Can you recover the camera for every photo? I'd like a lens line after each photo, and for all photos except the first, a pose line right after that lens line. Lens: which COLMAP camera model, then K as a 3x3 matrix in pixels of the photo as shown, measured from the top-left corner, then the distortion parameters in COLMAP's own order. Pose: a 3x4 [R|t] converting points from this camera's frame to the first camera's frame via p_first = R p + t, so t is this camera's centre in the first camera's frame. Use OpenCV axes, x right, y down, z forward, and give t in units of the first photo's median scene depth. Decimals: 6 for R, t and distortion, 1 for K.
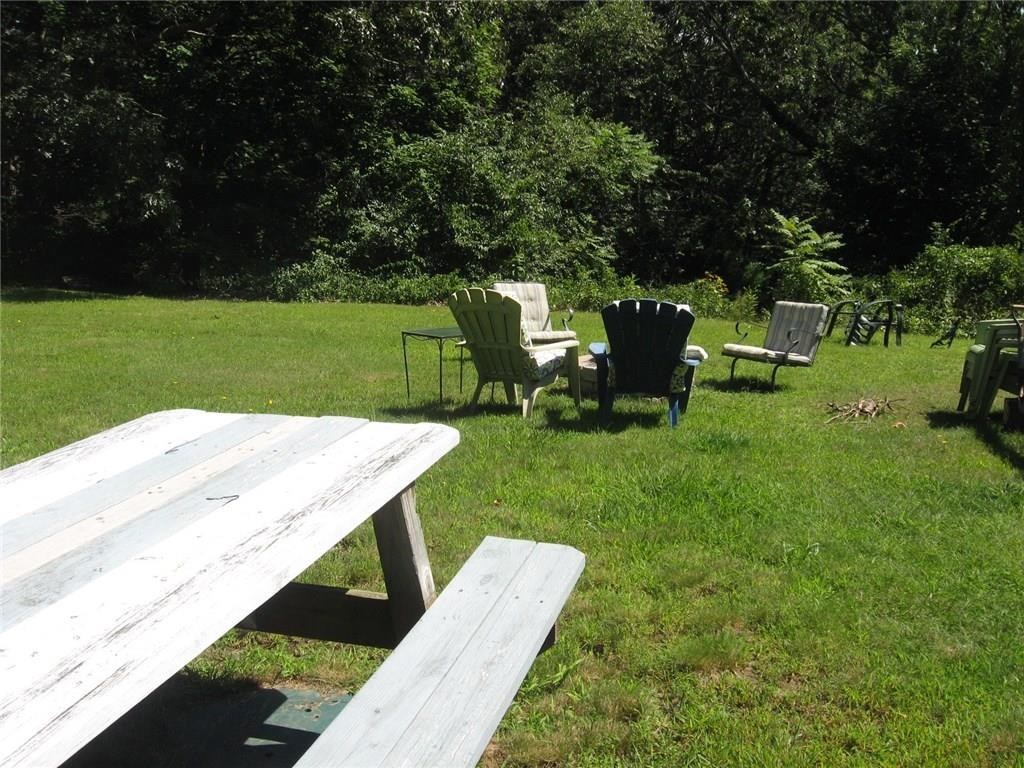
lens RADIAL K [[1072.8, 0, 512.1], [0, 1072.8, 383.7], [0, 0, 1]] dist [-0.123430, 0.000000]
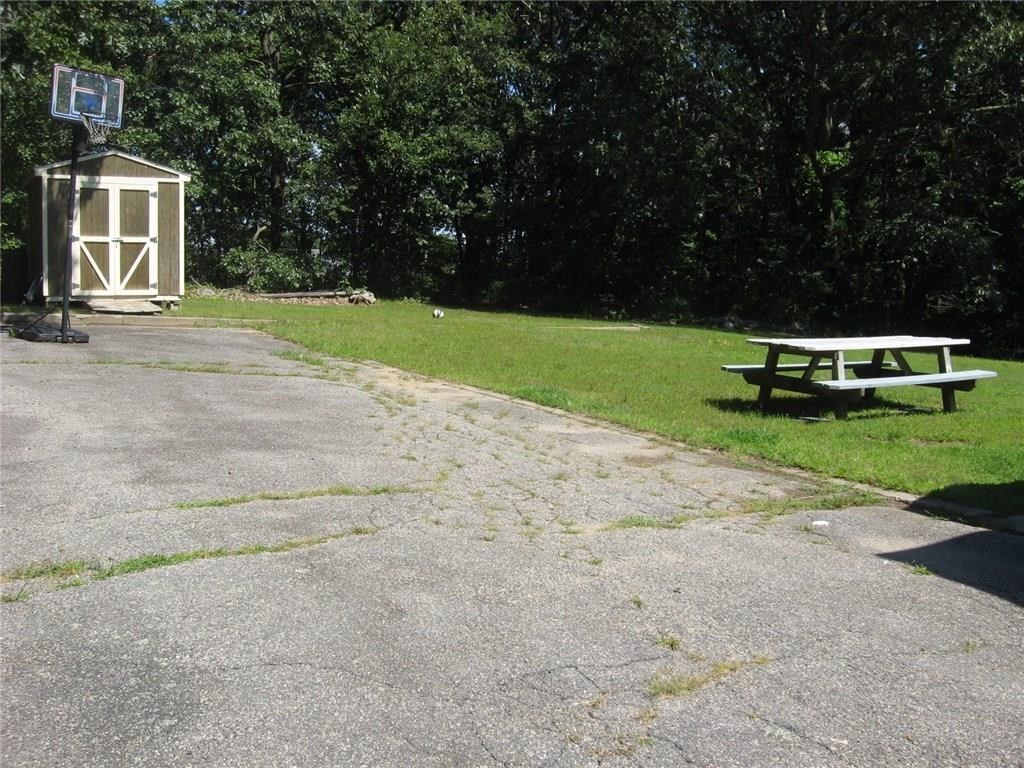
lens RADIAL K [[1072.8, 0, 512.6], [0, 1072.8, 382.9], [0, 0, 1]] dist [-0.123430, 0.000000]
pose [[0.693278, 0.066956, -0.717554, 0.248412], [-0.132101, 0.990611, -0.035197, 0.087098], [0.708460, 0.119191, 0.695613, -0.448011]]
